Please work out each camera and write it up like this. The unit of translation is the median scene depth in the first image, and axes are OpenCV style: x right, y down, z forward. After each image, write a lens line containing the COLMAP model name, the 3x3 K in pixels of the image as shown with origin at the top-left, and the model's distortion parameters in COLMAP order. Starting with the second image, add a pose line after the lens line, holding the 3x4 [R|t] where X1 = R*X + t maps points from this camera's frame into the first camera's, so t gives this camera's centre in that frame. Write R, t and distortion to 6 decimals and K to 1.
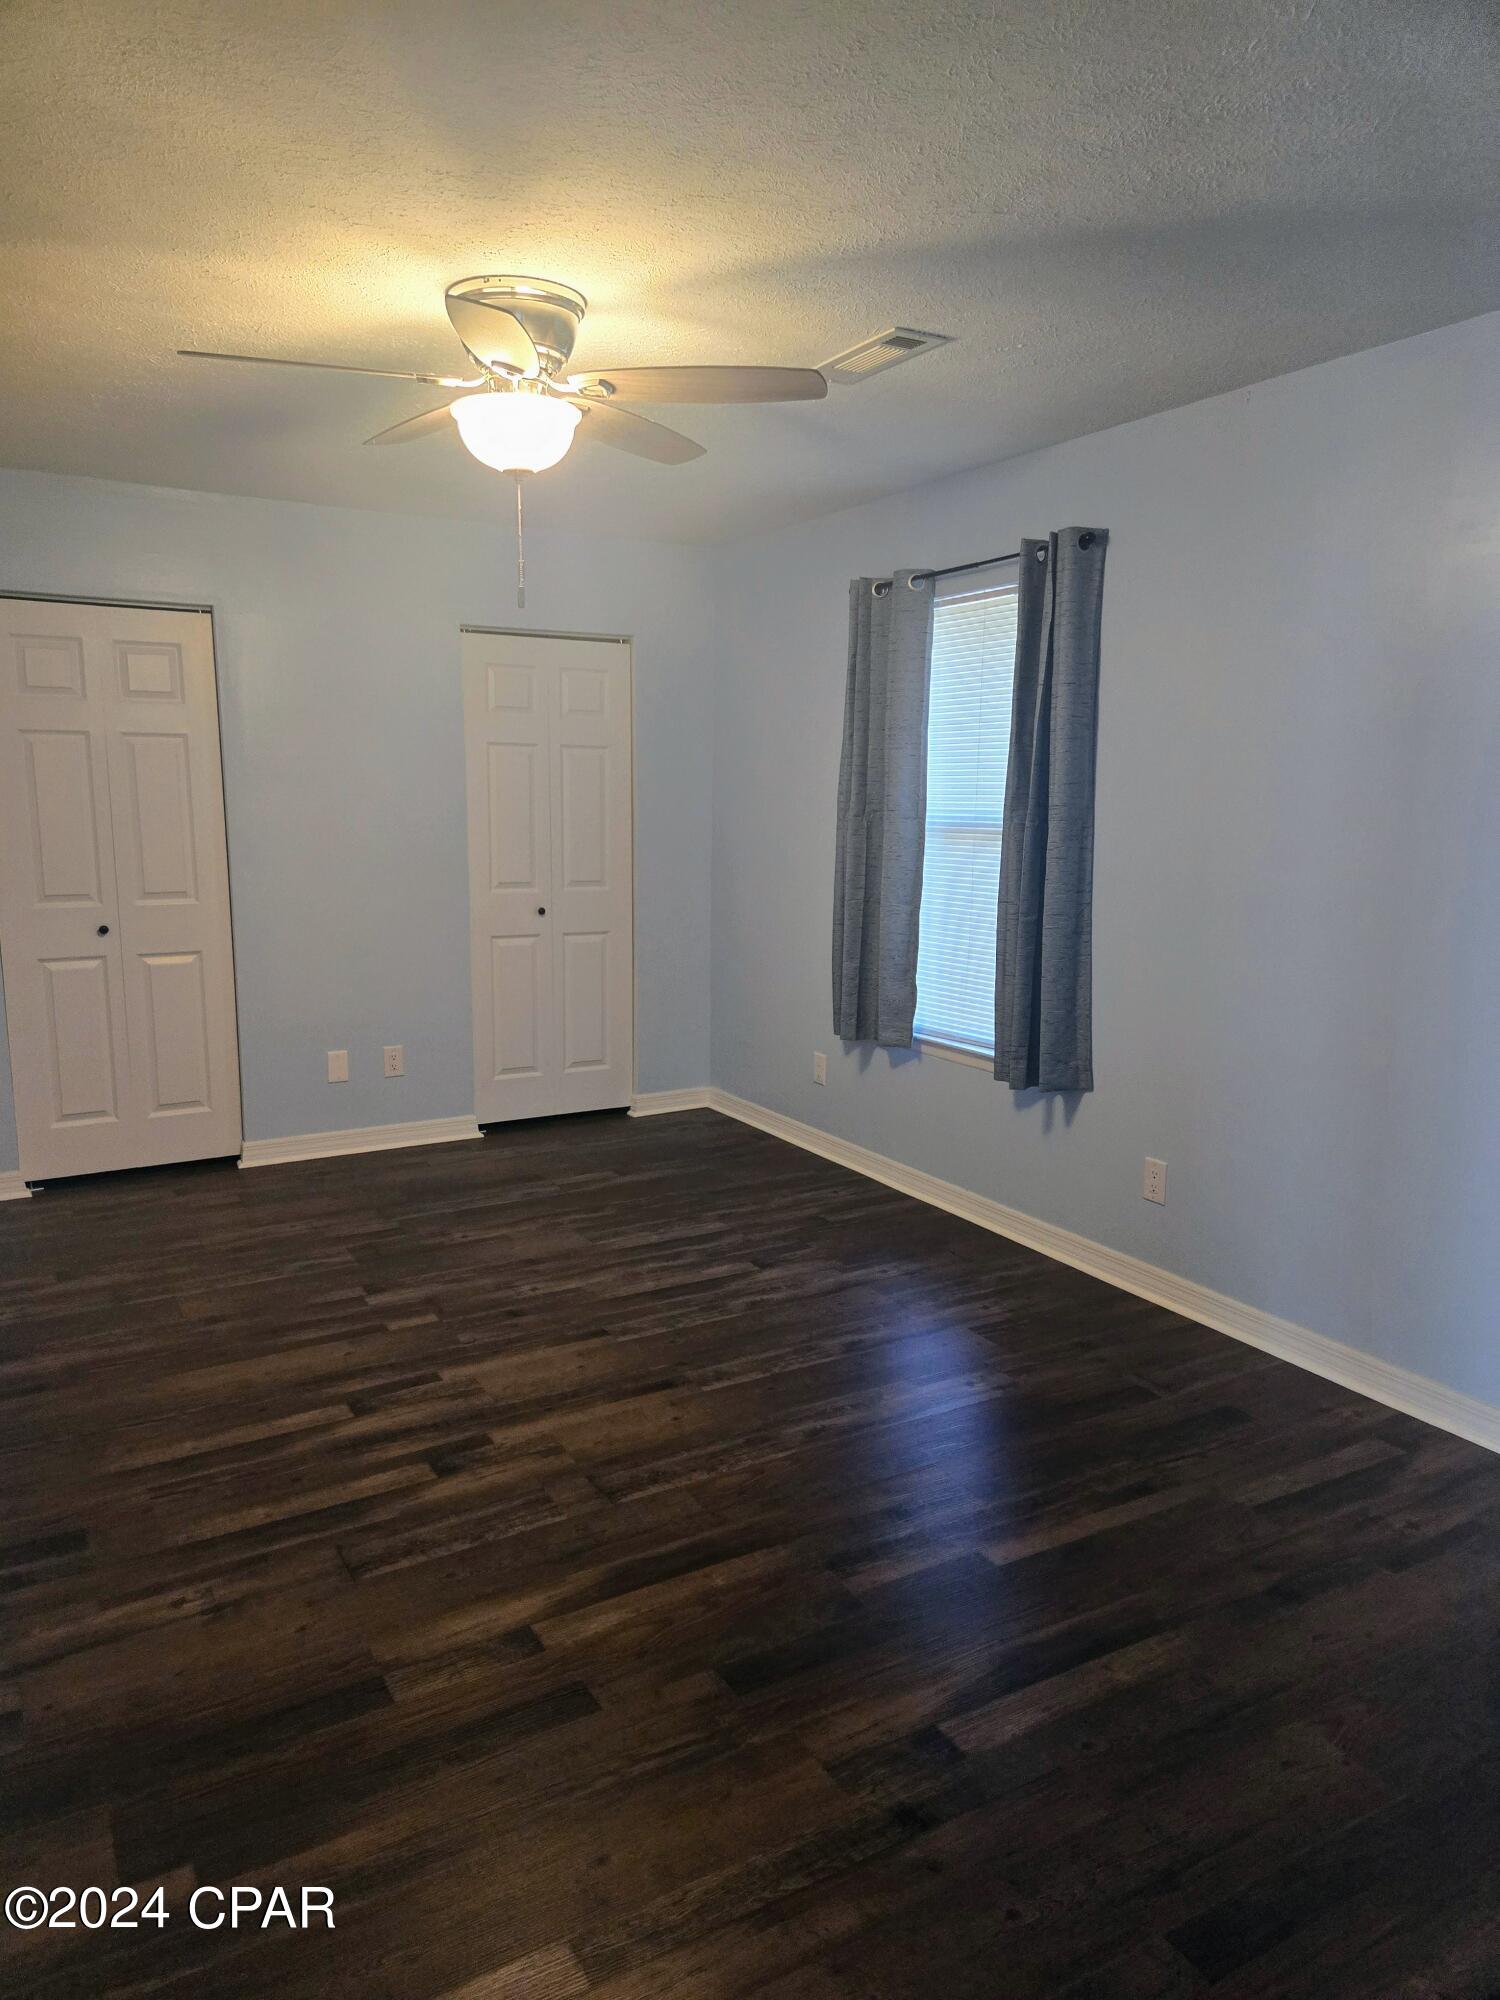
lens RADIAL K [[1329.9, 0, 745.7], [0, 1329.9, 987.8], [0, 0, 1]] dist [0.068781, -0.048031]
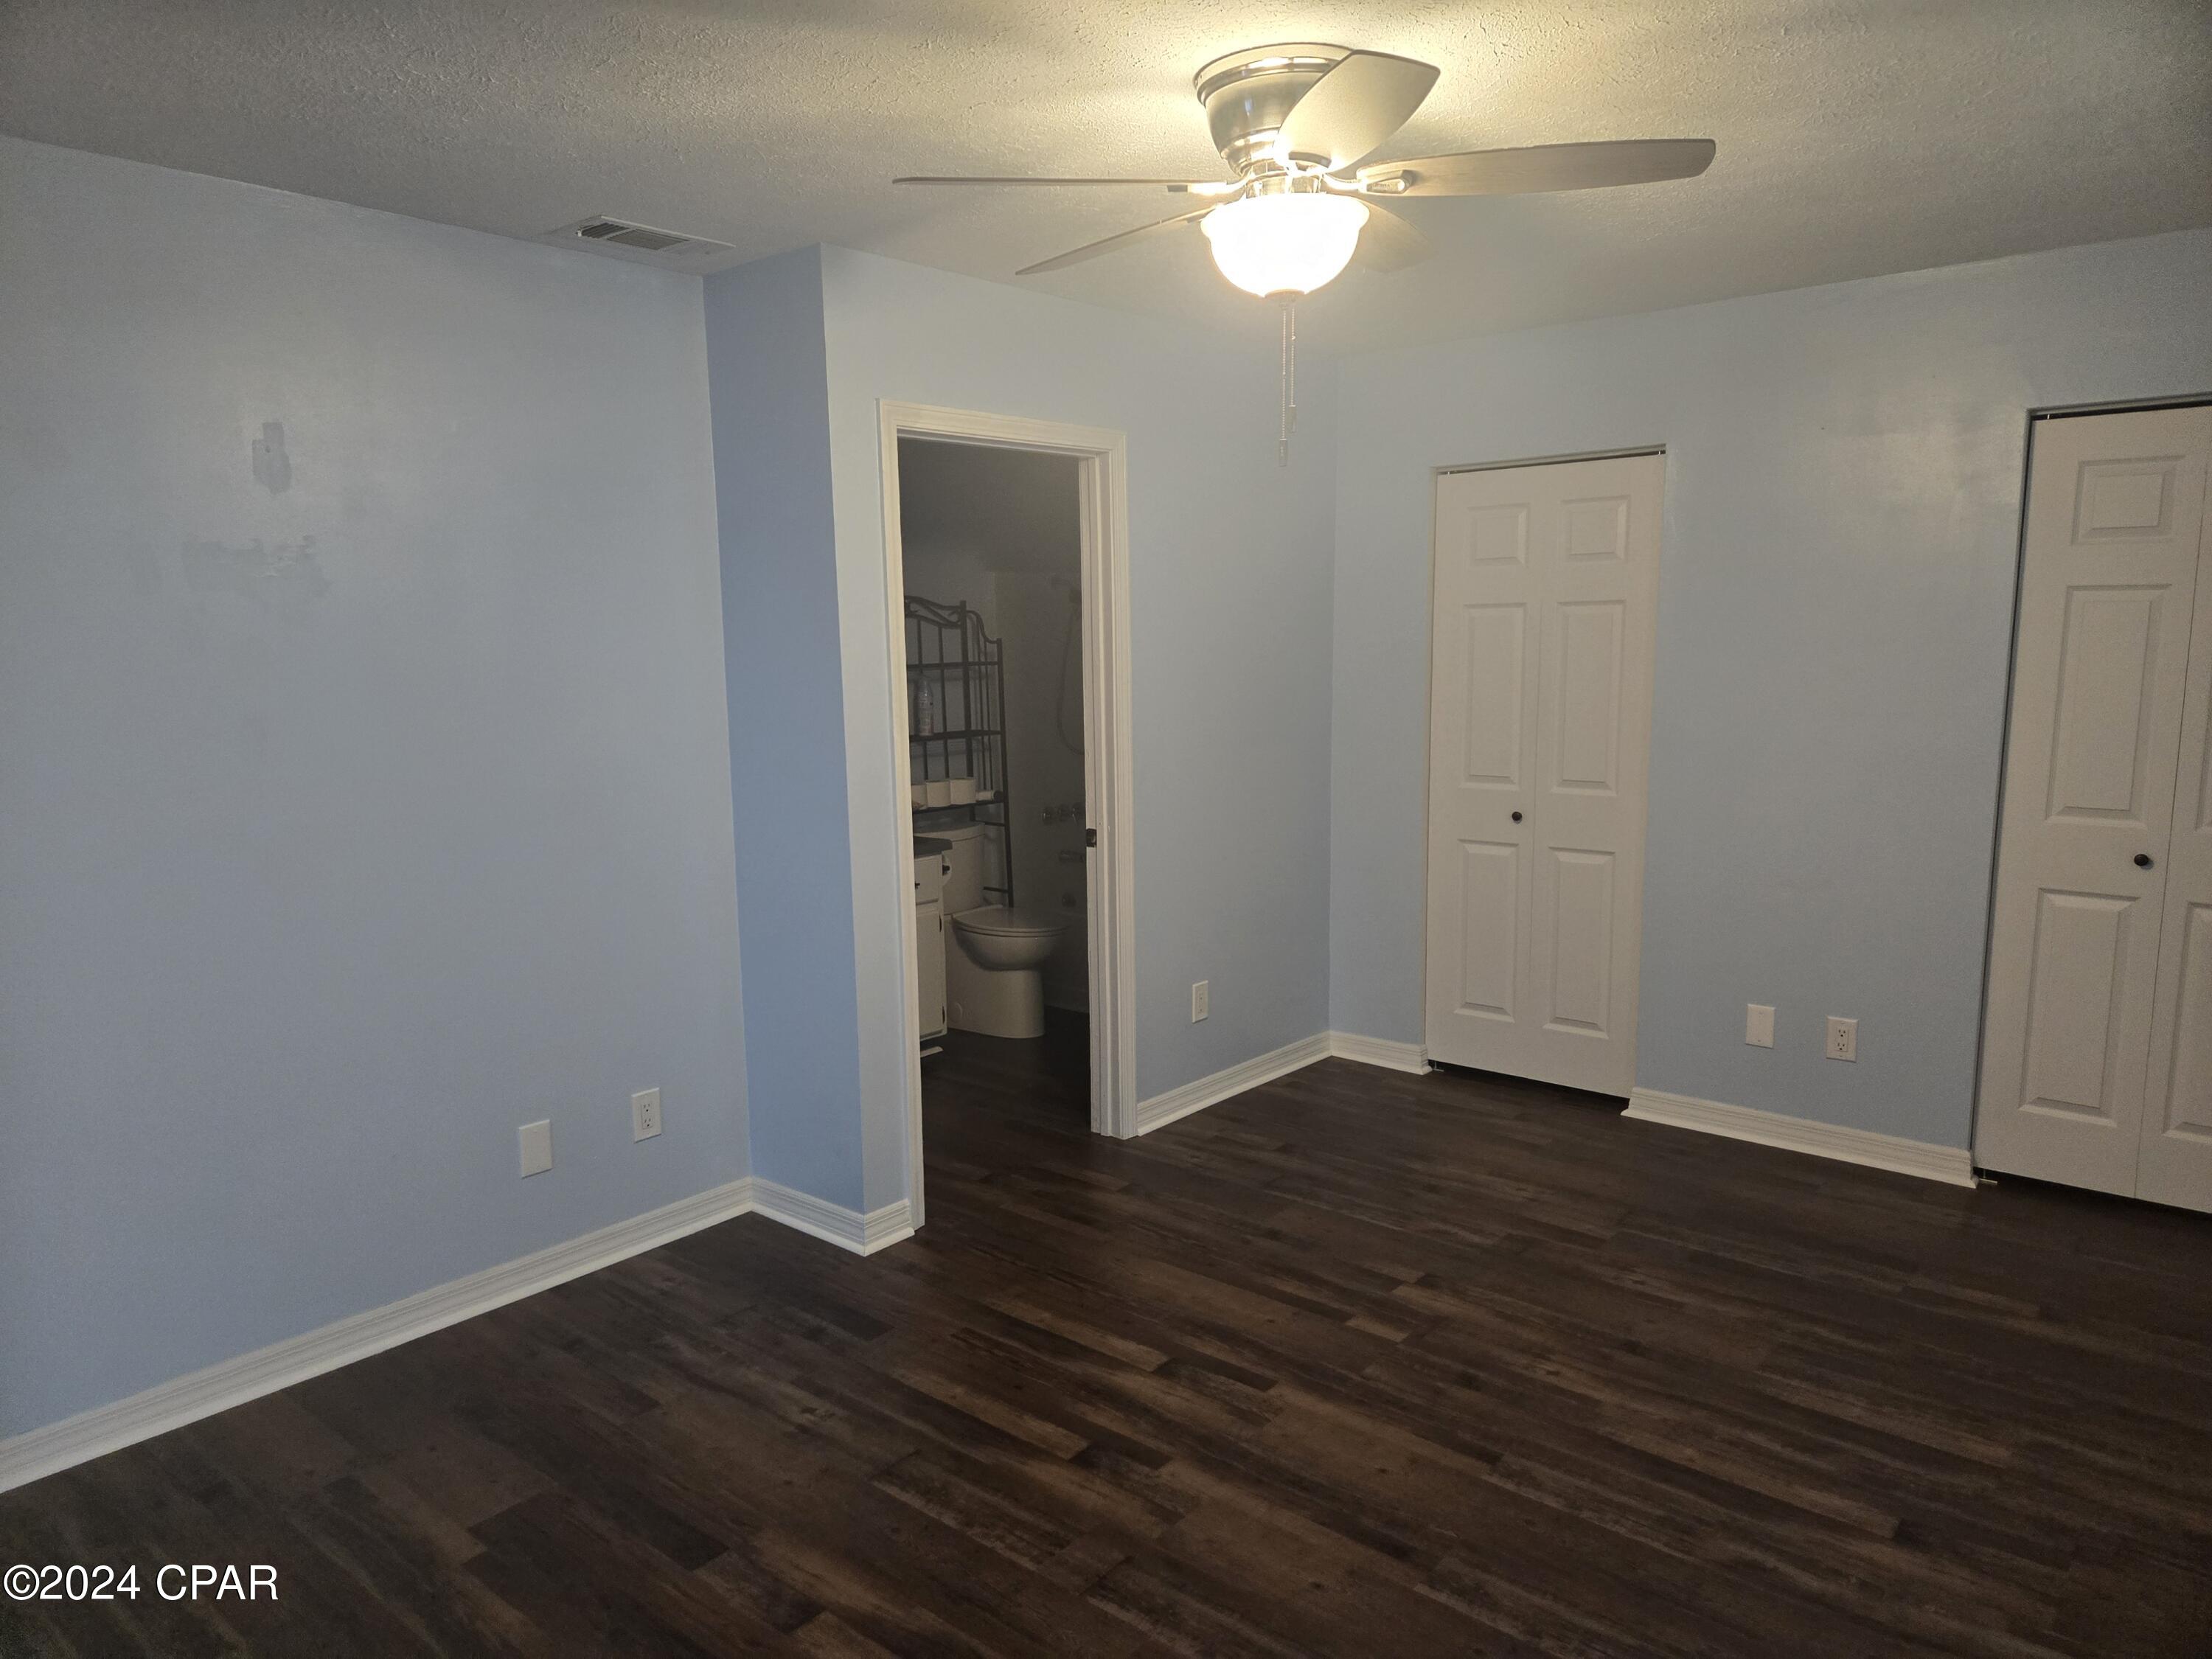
lens RADIAL K [[1482.5, 0, 1098.2], [0, 1482.5, 840.9], [0, 0, 1]] dist [0.076909, -0.062632]
pose [[0.333769, 0.124387, -0.934412, 0.504174], [-0.125077, 0.988335, 0.086888, -0.103658], [0.934320, 0.087873, 0.345433, 0.479706]]
